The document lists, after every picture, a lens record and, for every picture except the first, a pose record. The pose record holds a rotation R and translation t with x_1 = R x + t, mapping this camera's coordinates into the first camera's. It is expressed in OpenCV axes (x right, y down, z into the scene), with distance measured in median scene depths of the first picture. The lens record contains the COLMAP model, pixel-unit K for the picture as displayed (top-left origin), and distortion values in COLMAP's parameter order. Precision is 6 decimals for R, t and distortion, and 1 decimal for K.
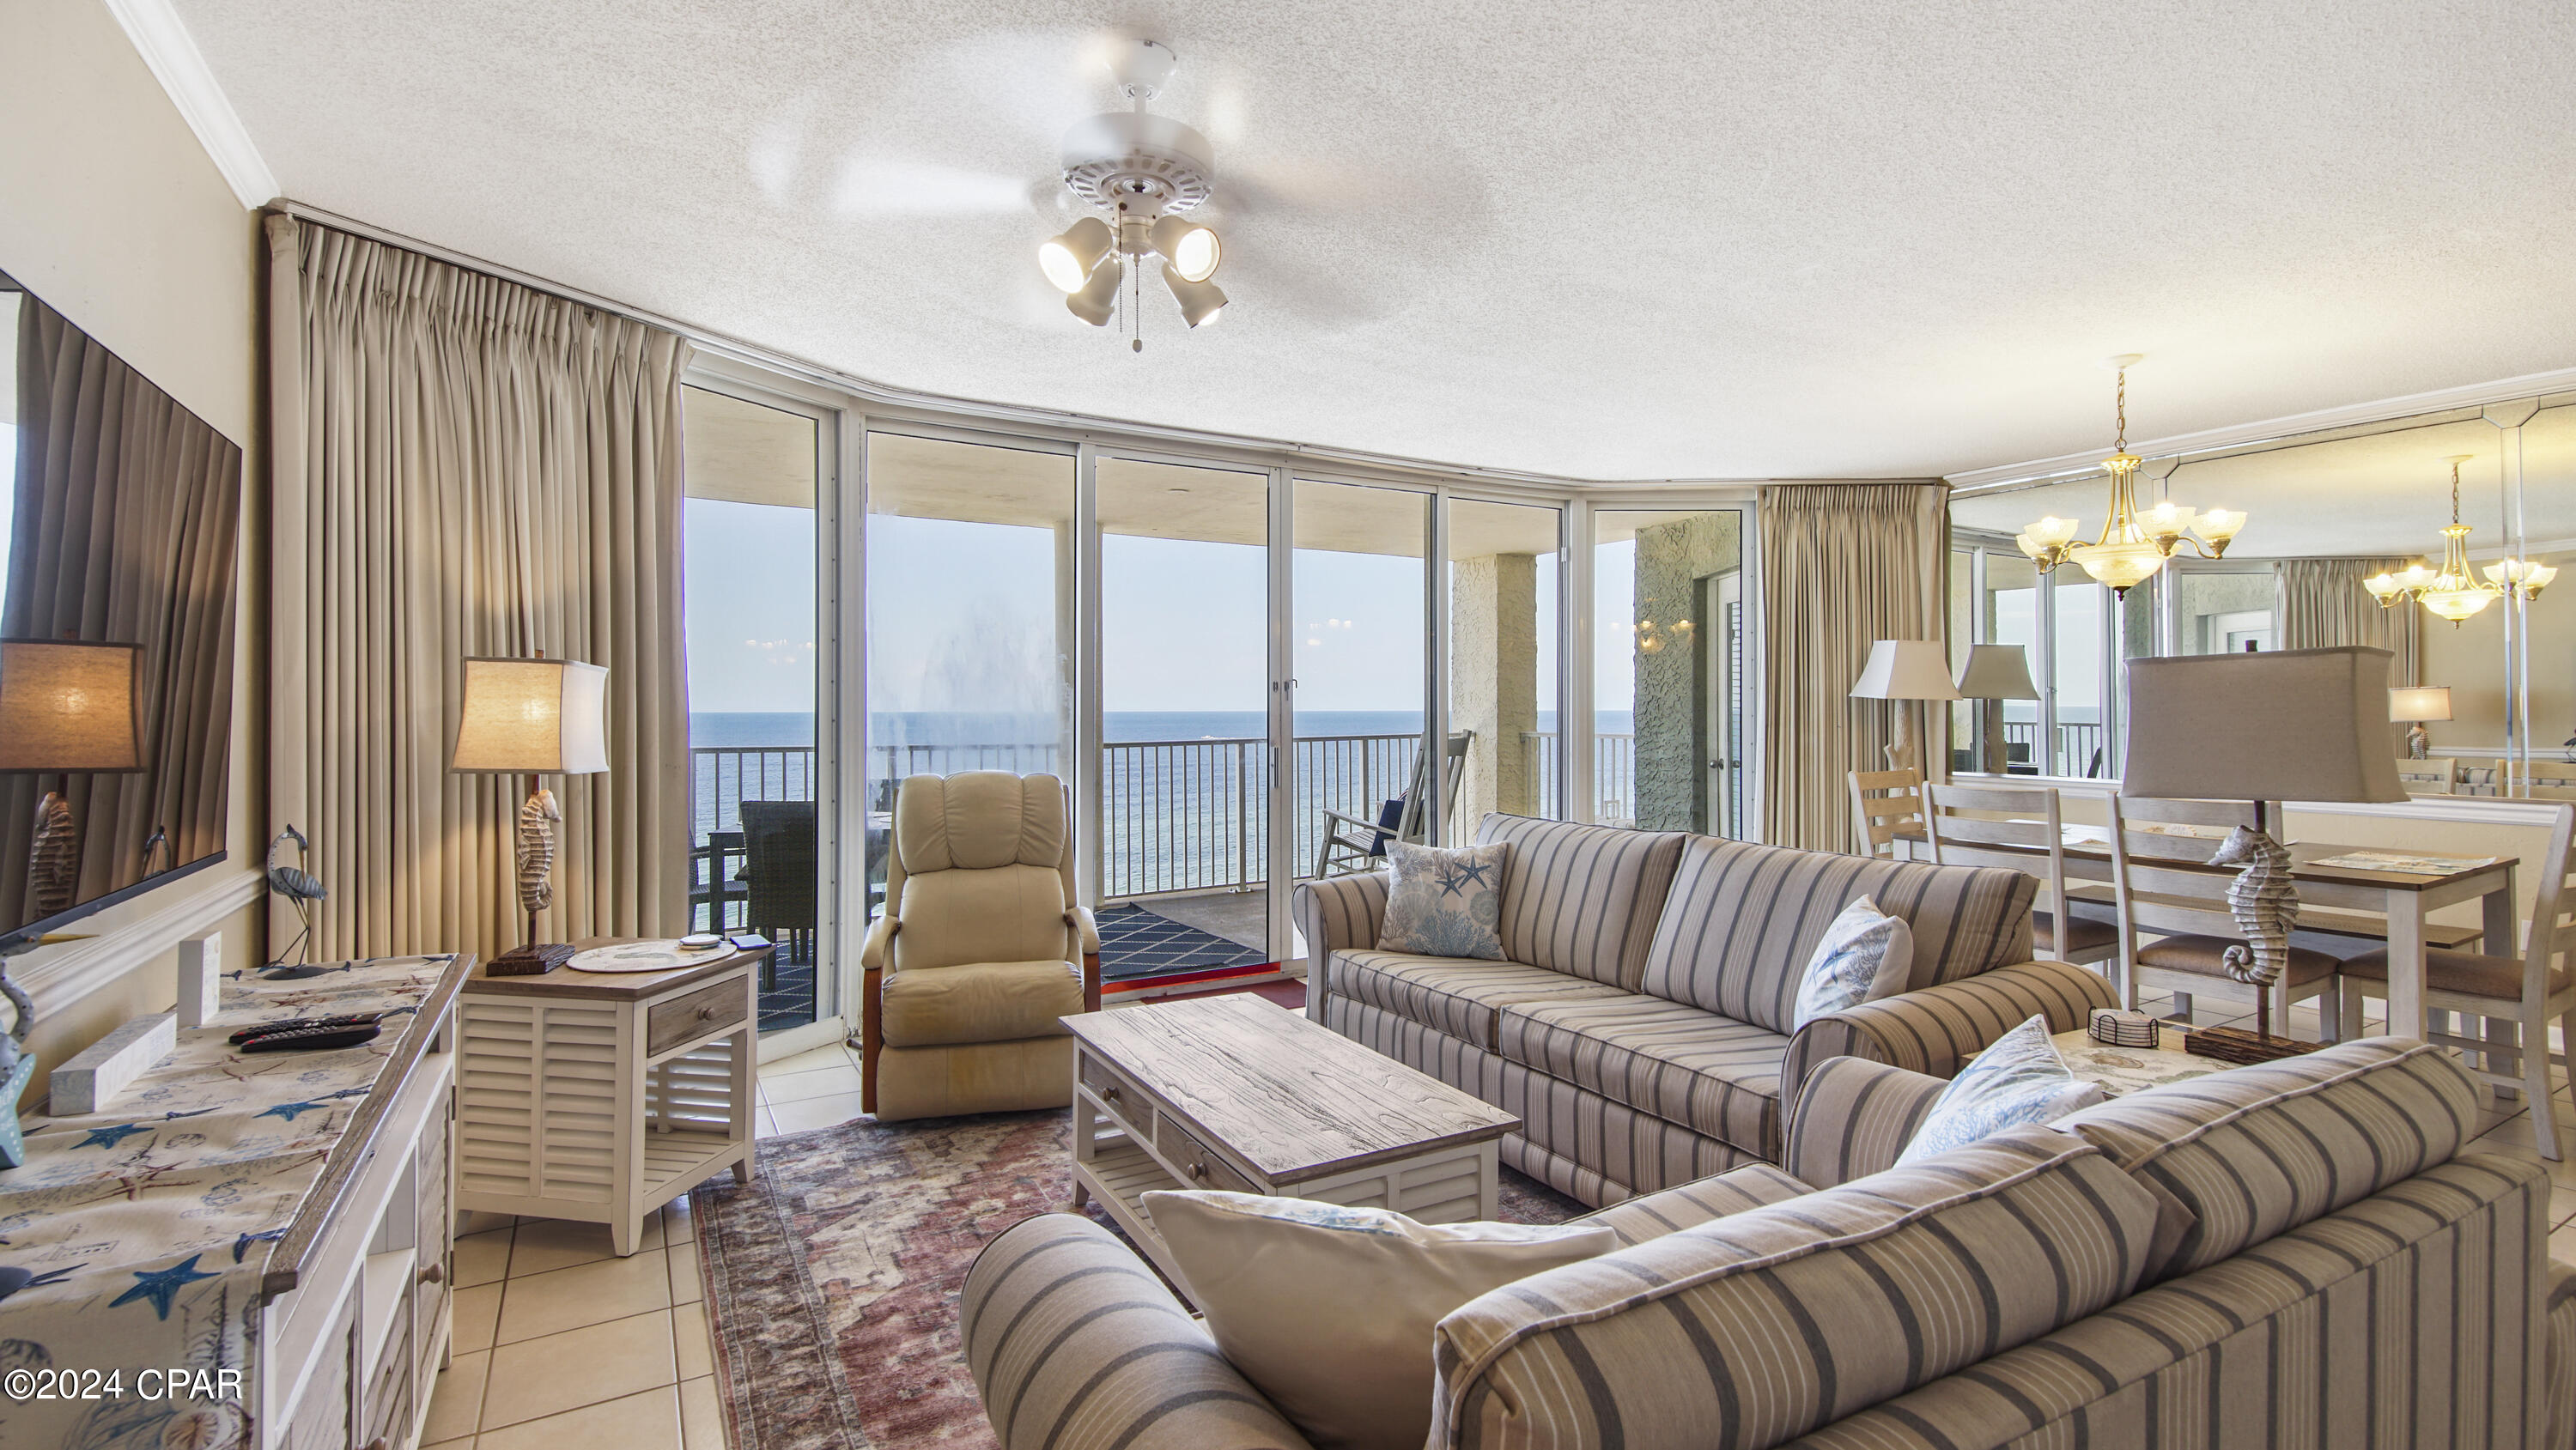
lens RADIAL K [[1140.8, 0, 1320.7], [0, 1140.8, 706.5], [0, 0, 1]] dist [0.000117, -0.000032]
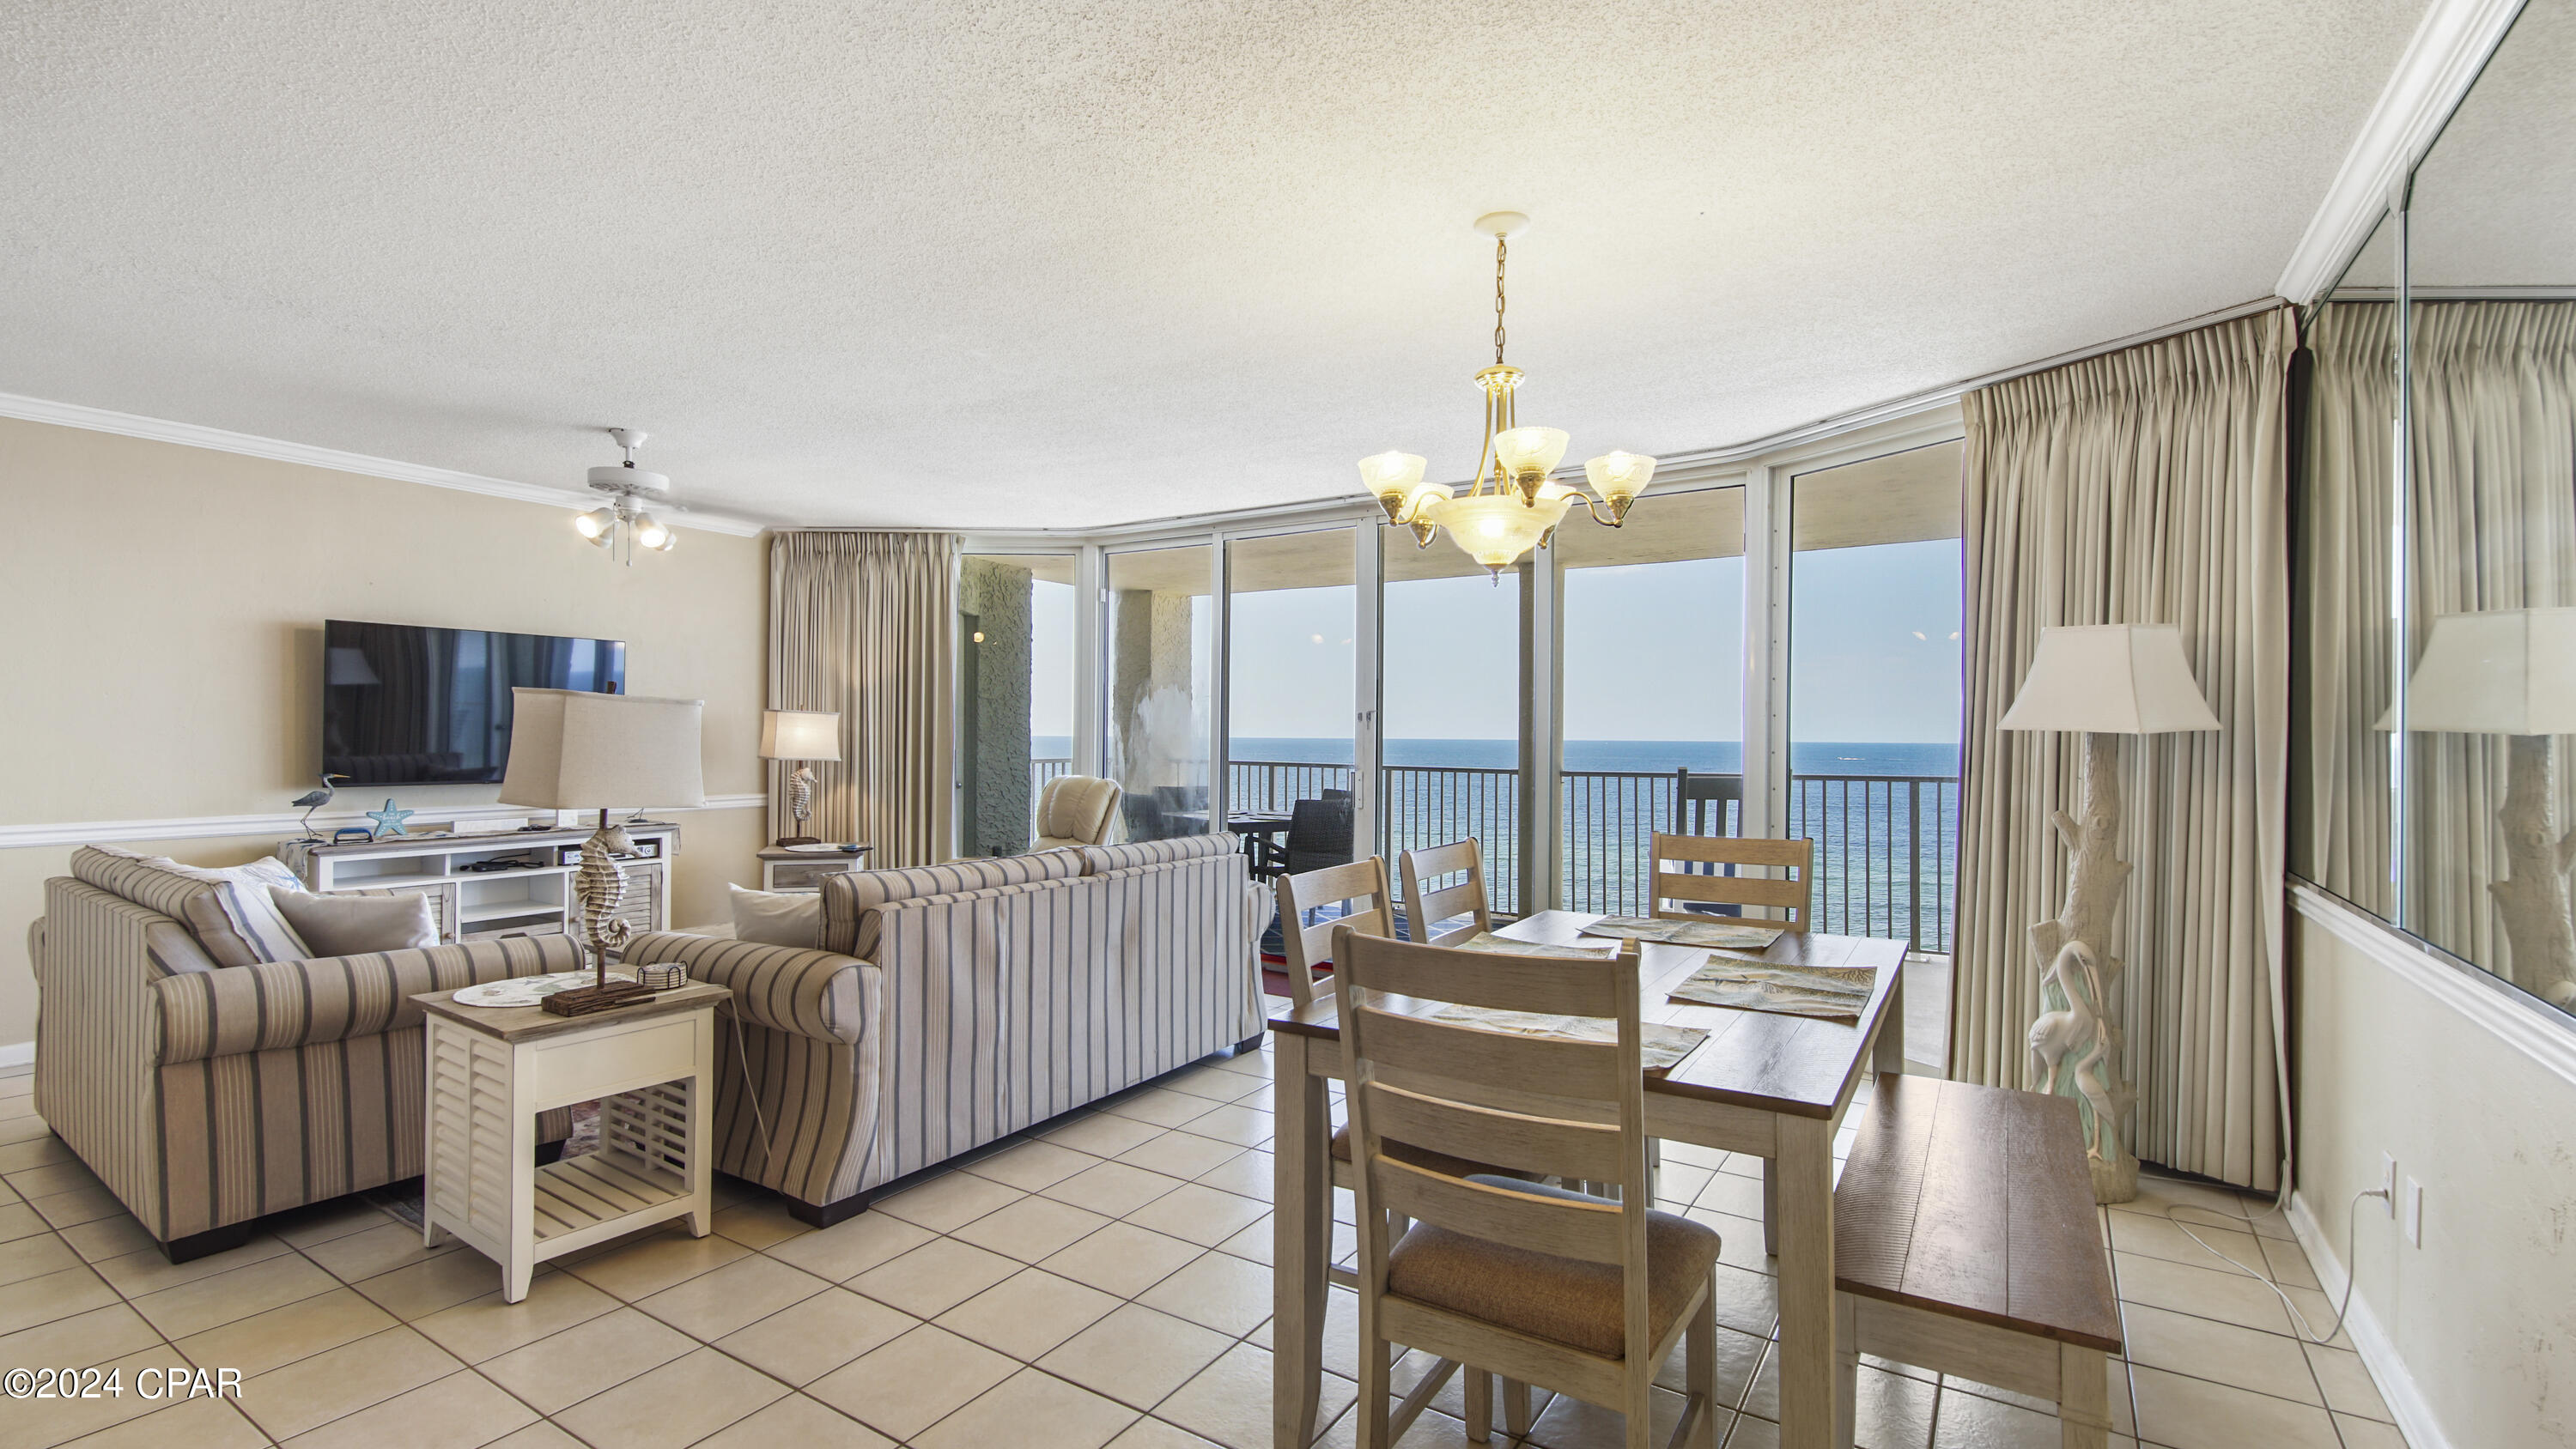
lens RADIAL K [[1140.7, 0, 1320.7], [0, 1140.7, 706.0], [0, 0, 1]] dist [0.000117, -0.000032]
pose [[0.445184, -0.012957, -0.895346, 0.823963], [-0.009659, 0.999768, -0.019271, -0.006671], [0.895387, 0.017227, 0.444955, 0.424226]]
